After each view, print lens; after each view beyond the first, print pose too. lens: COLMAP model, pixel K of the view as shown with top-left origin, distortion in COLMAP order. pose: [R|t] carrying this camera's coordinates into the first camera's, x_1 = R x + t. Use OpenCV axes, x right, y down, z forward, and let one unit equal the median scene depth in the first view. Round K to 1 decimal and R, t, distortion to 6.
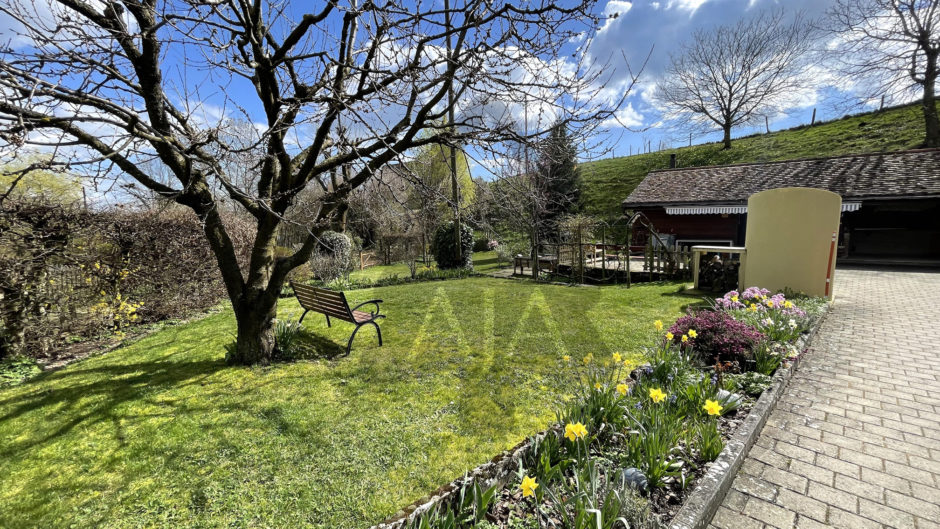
lens RADIAL K [[383.6, 0, 469.3], [0, 383.6, 263.9], [0, 0, 1]] dist [0.003244, 0.000112]
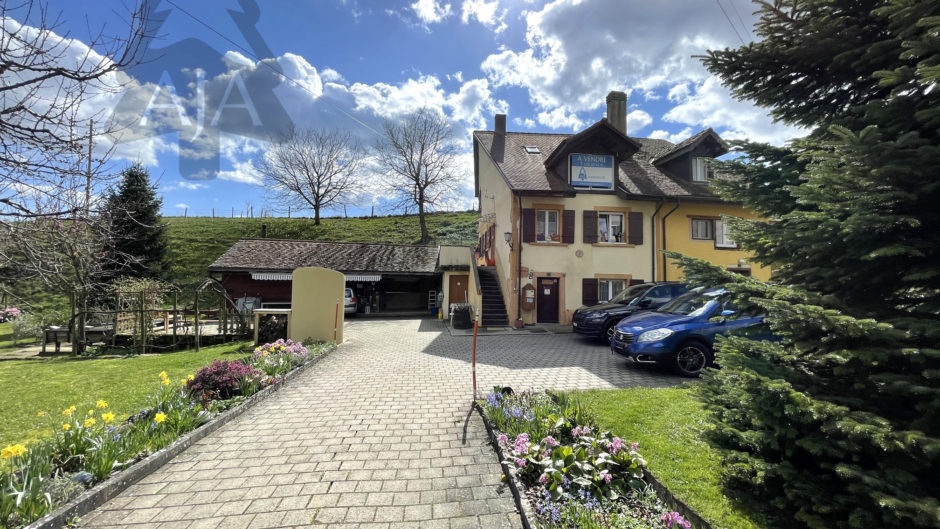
lens RADIAL K [[383.6, 0, 471.6], [0, 383.6, 263.2], [0, 0, 1]] dist [0.003244, 0.000112]
pose [[0.602441, 0.057725, 0.796074, 0.014475], [0.068147, 0.990019, -0.123360, 0.002977], [-0.795249, 0.128567, 0.592494, -0.162999]]
